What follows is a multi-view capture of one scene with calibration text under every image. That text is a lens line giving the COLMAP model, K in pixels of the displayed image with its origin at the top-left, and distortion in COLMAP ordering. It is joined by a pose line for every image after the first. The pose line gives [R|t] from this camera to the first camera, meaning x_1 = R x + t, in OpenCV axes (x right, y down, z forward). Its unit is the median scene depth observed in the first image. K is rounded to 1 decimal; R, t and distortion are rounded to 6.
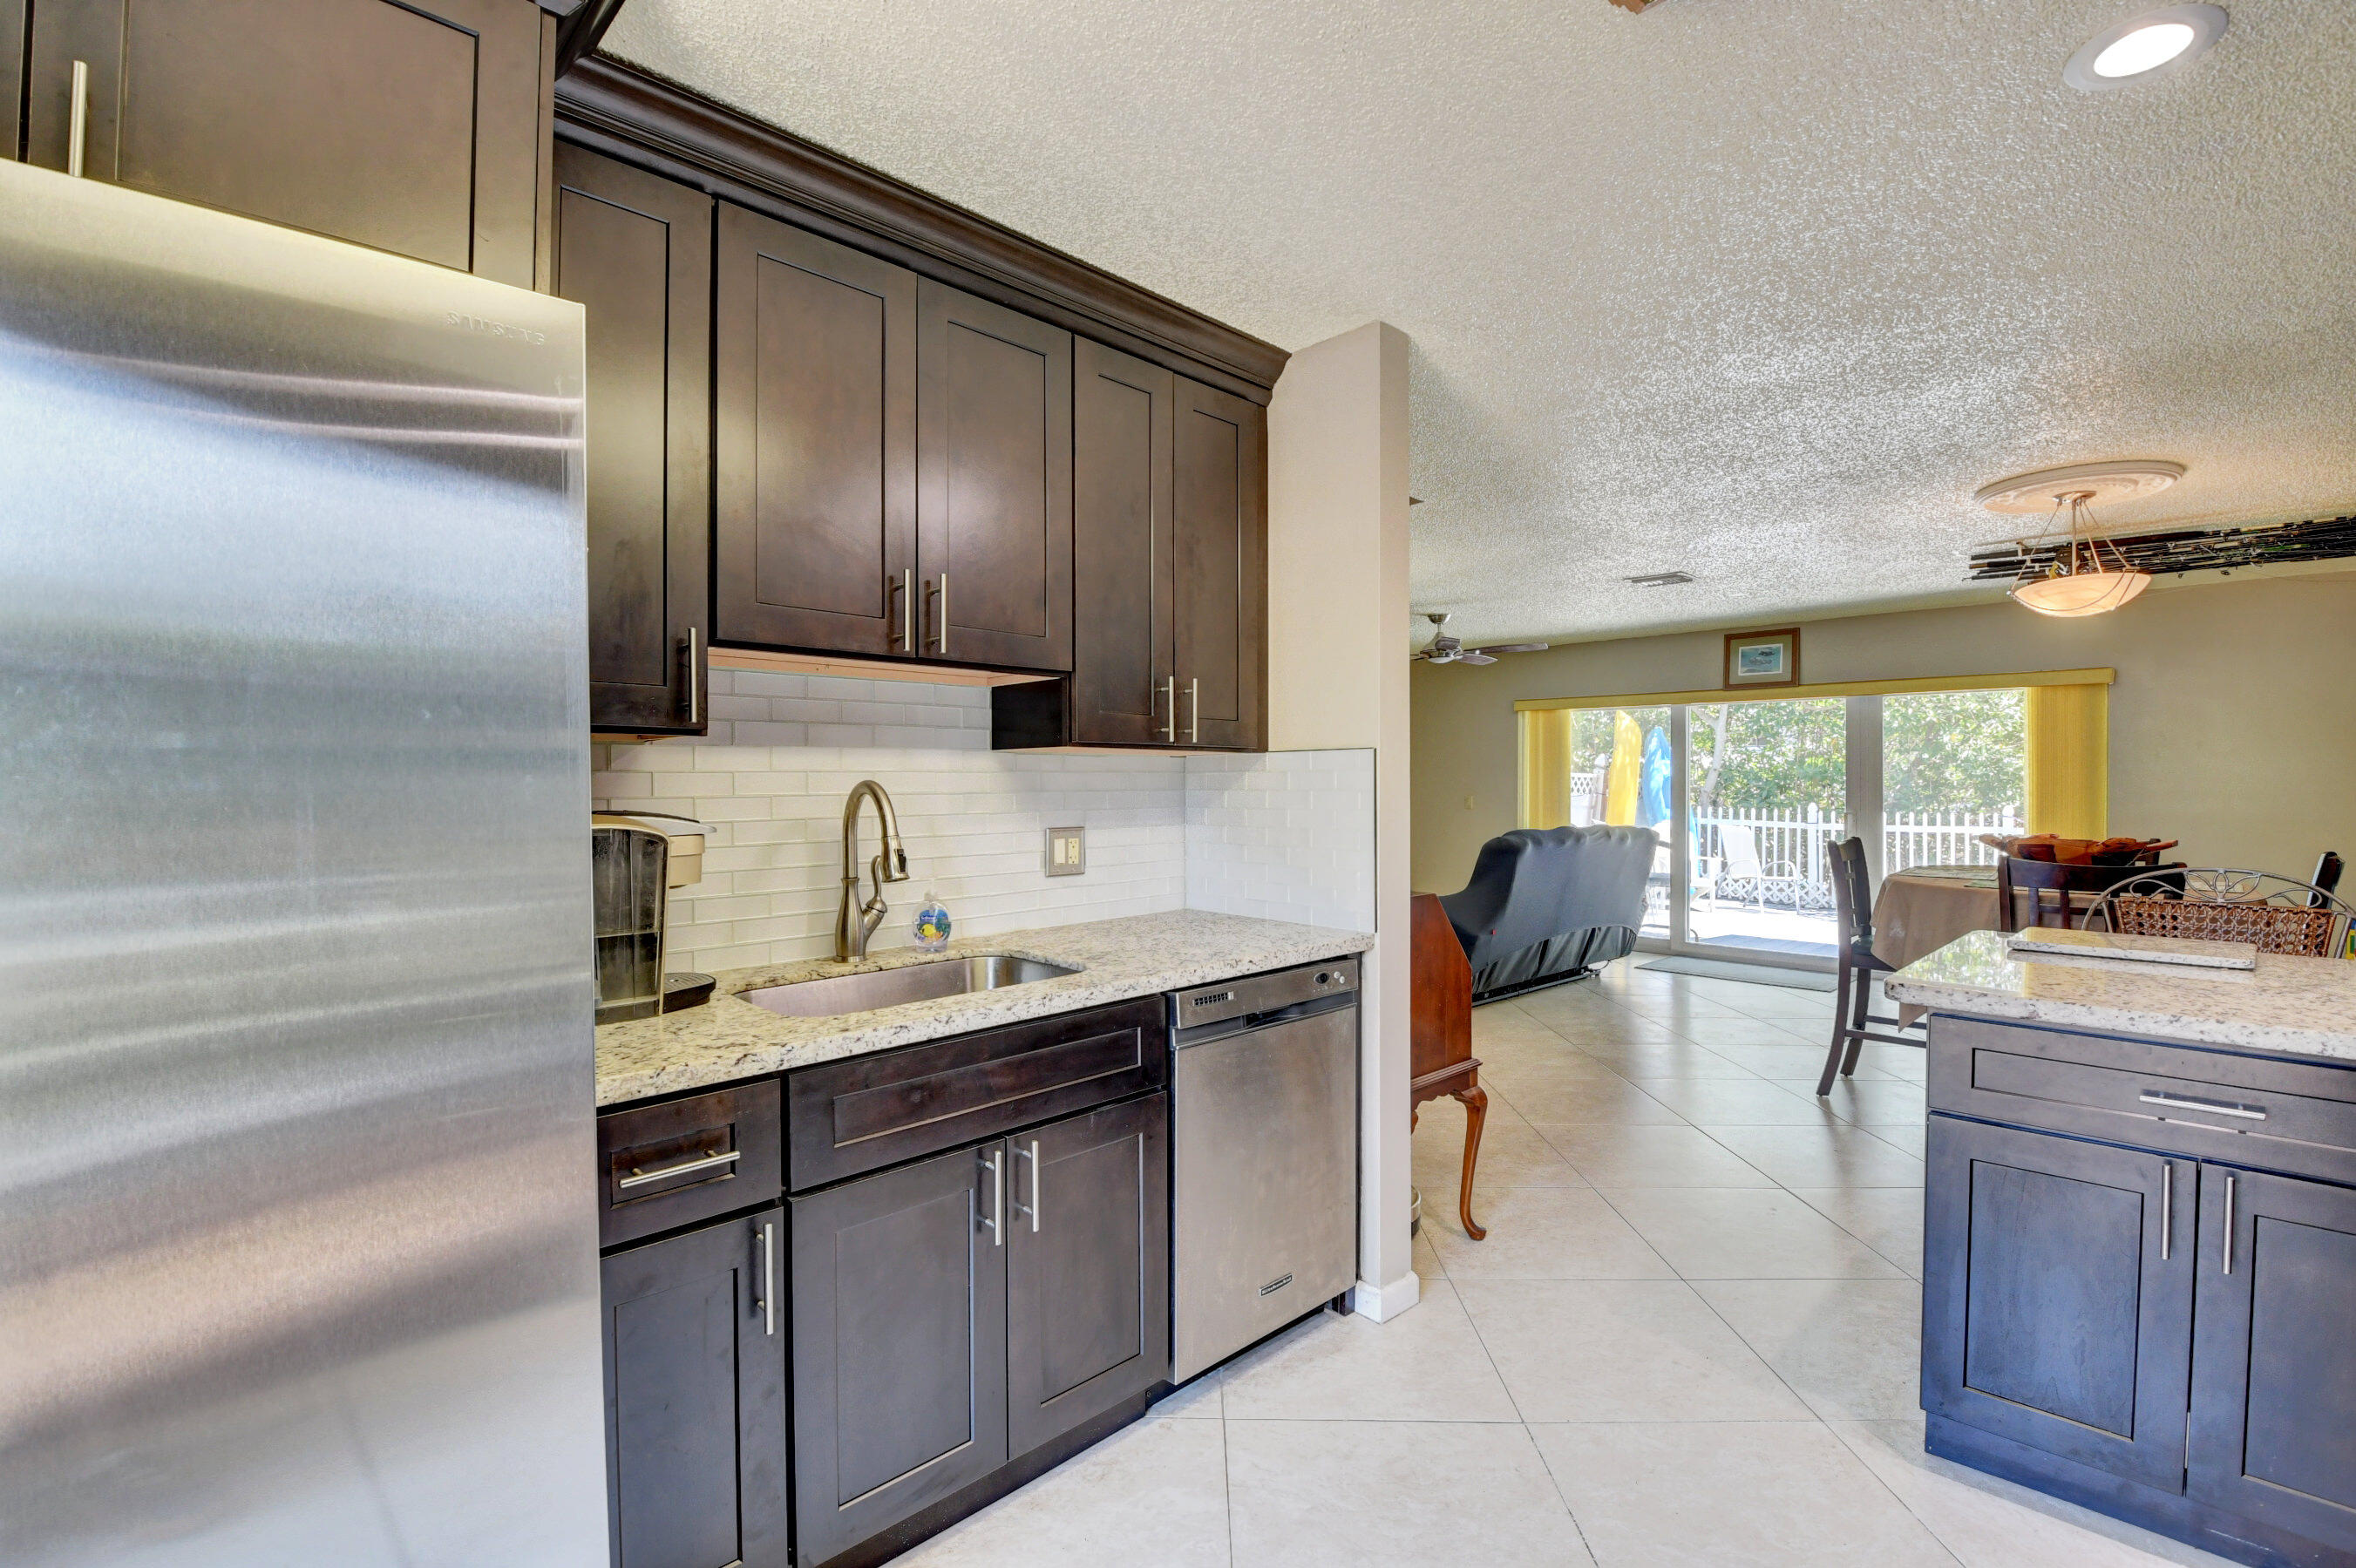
lens RADIAL K [[1036.5, 0, 1172.5], [0, 1036.5, 786.5], [0, 0, 1]] dist [0.018905, -0.028832]
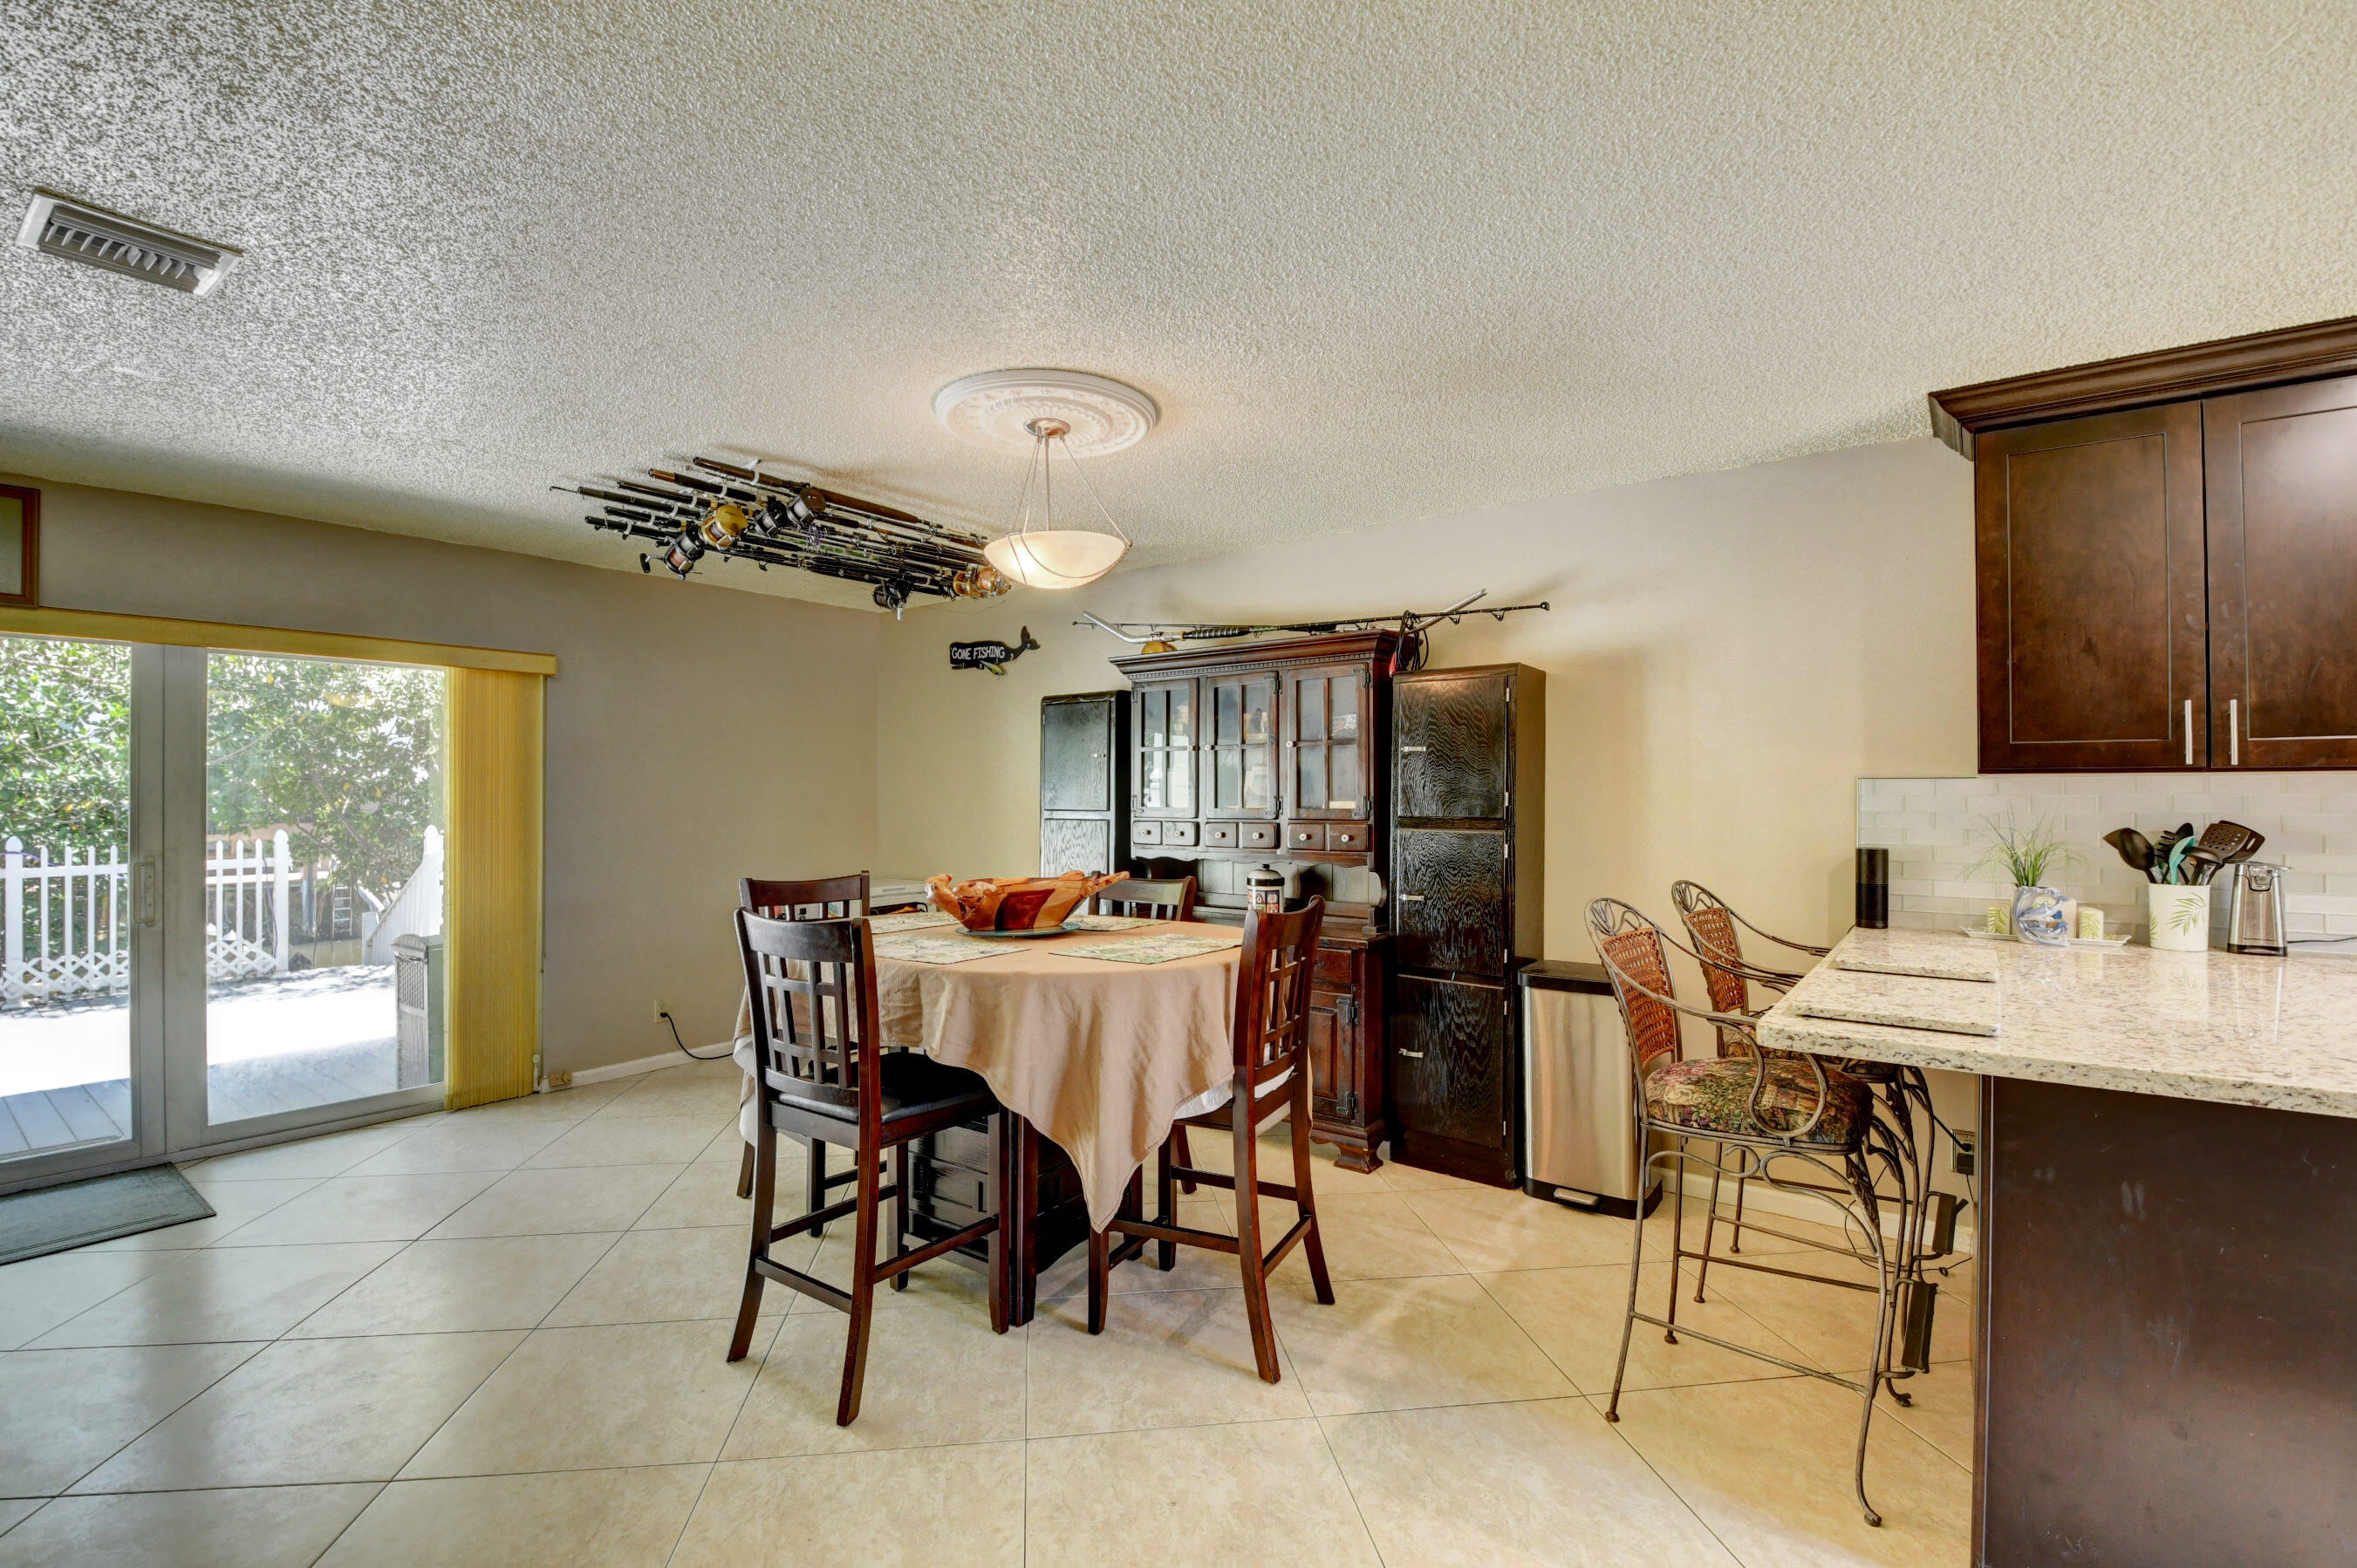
lens RADIAL K [[1036.8, 0, 1173.0], [0, 1036.8, 786.5], [0, 0, 1]] dist [0.018905, -0.028832]
pose [[-0.146445, 0.009419, 0.989174, 0.051555], [0.007147, 0.999939, -0.008463, -0.005120], [-0.989193, 0.005831, -0.146503, 0.519159]]
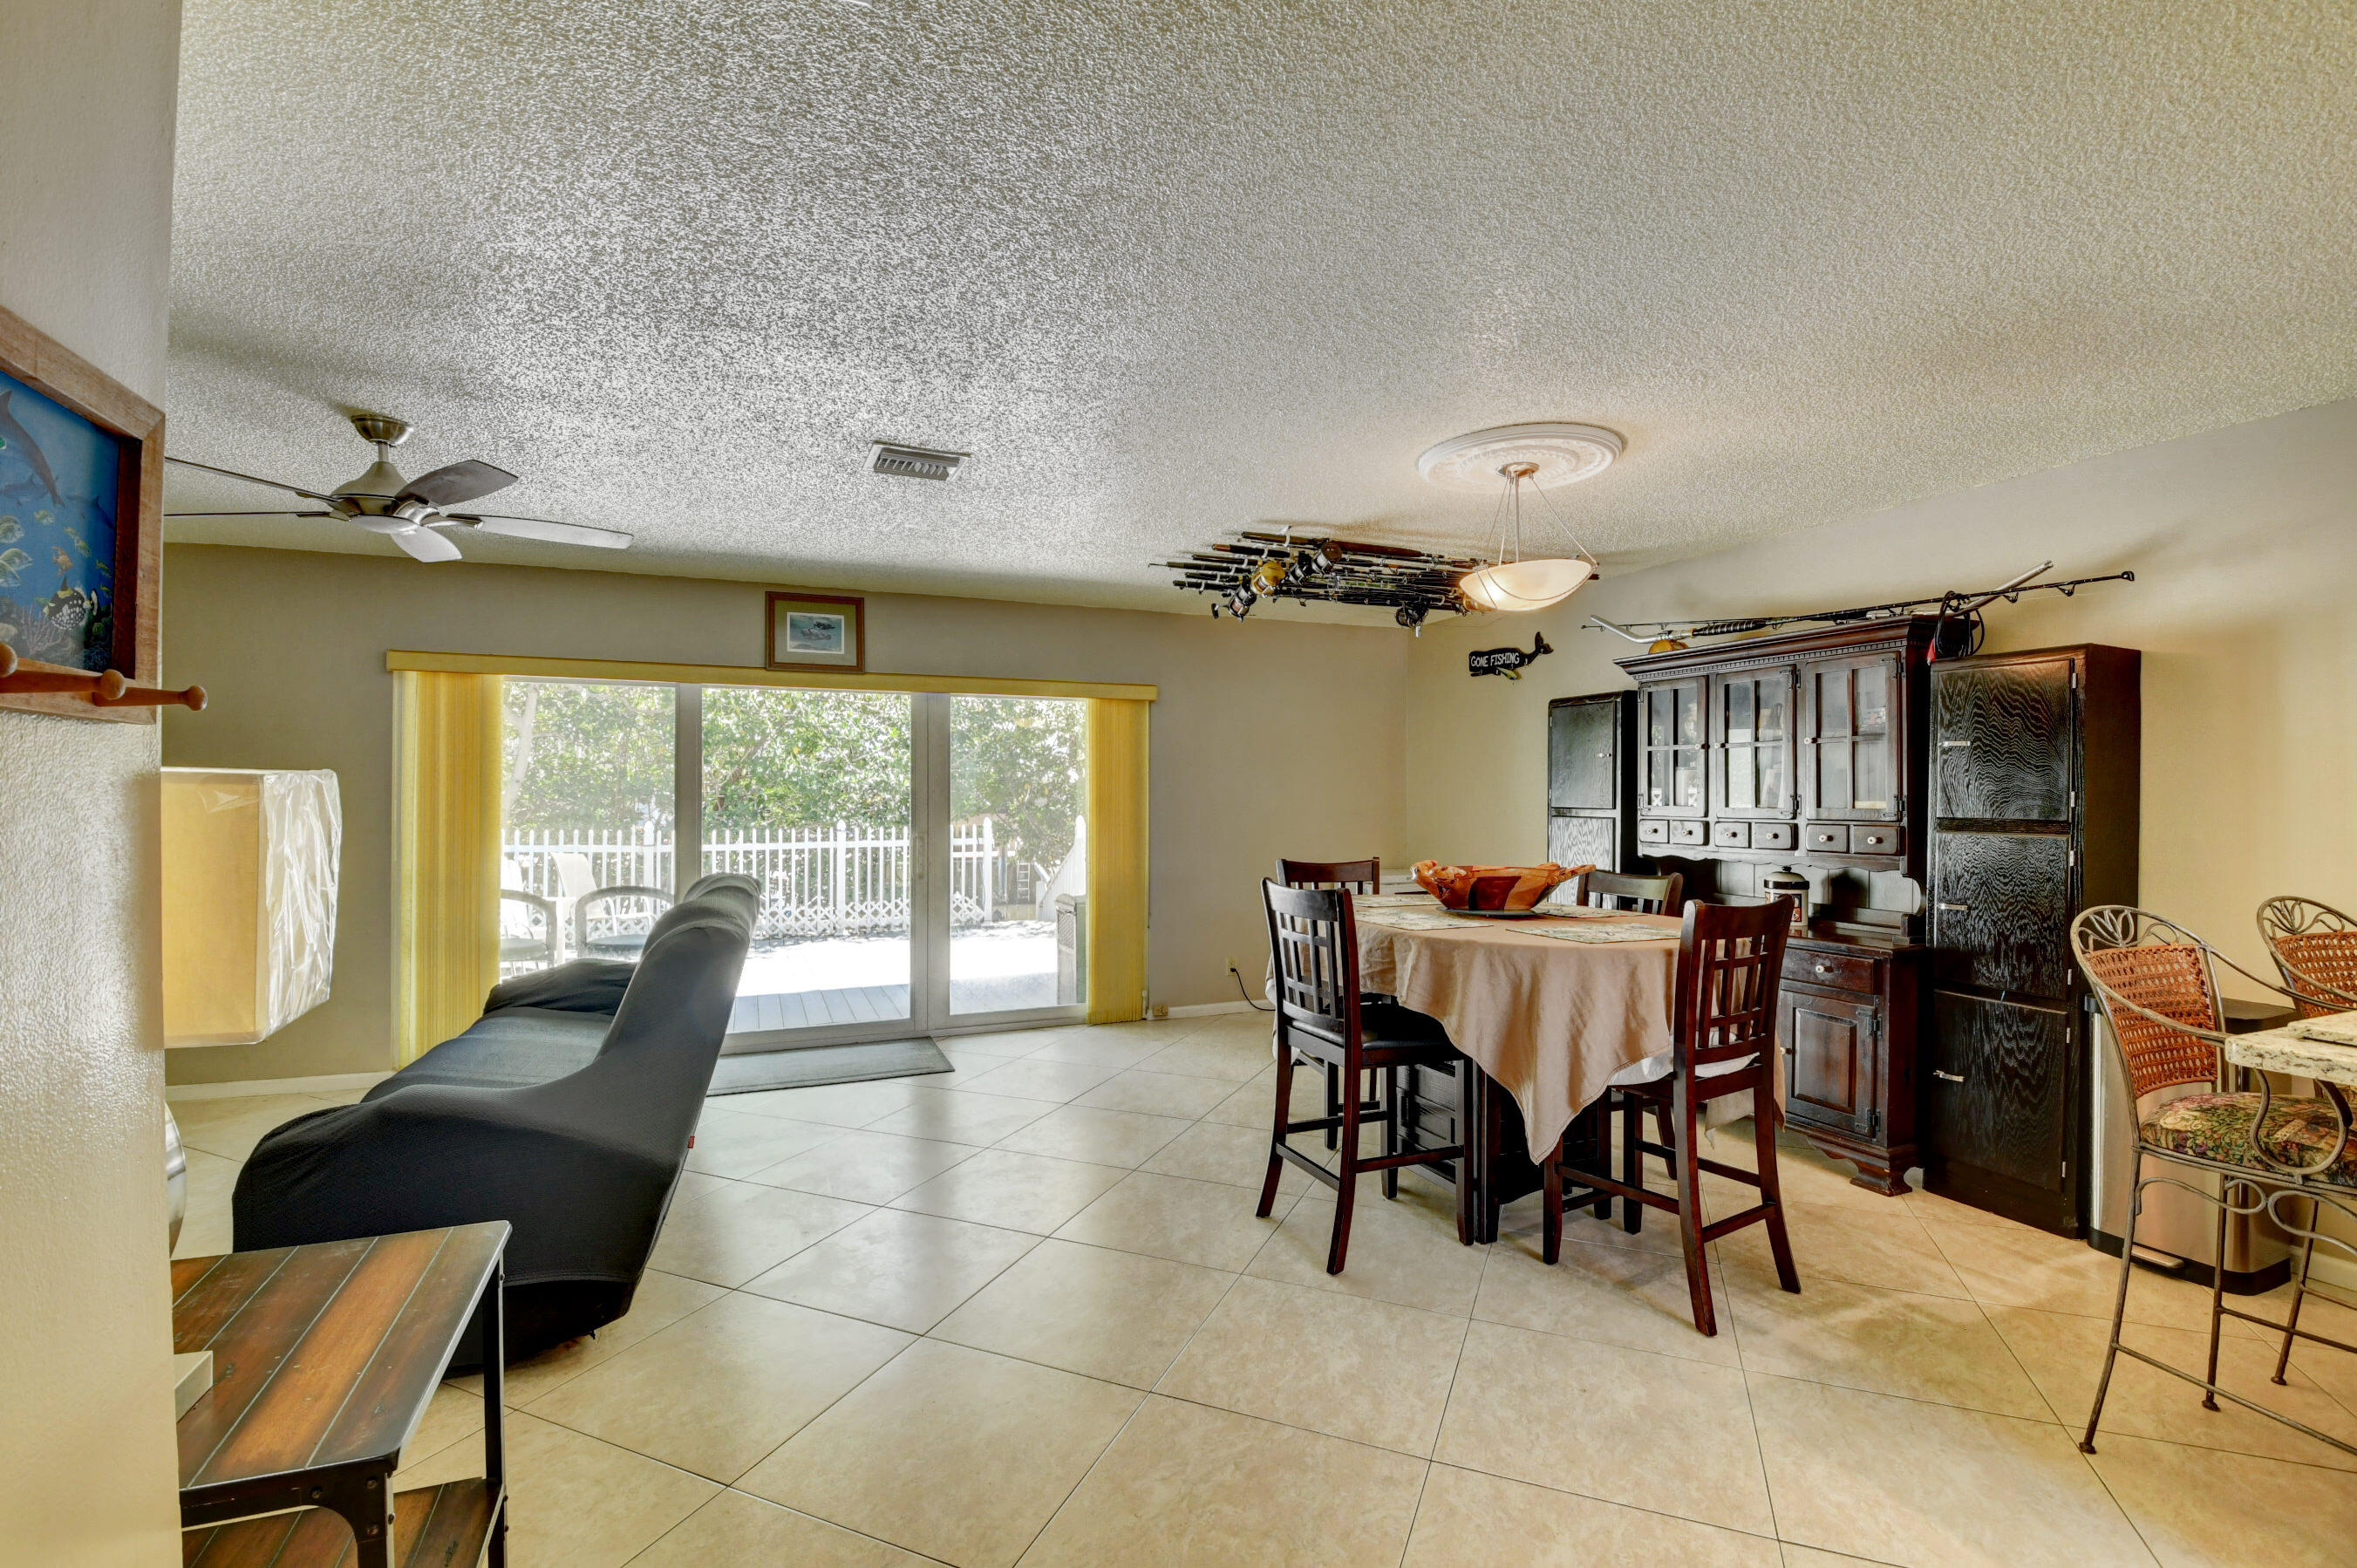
lens RADIAL K [[1037.0, 0, 1173.0], [0, 1037.0, 786.5], [0, 0, 1]] dist [0.018905, -0.028832]
pose [[0.375623, 0.006971, 0.926746, -0.022921], [0.004176, 0.999949, -0.009214, -0.005079], [-0.926763, 0.007331, 0.375575, 0.477924]]
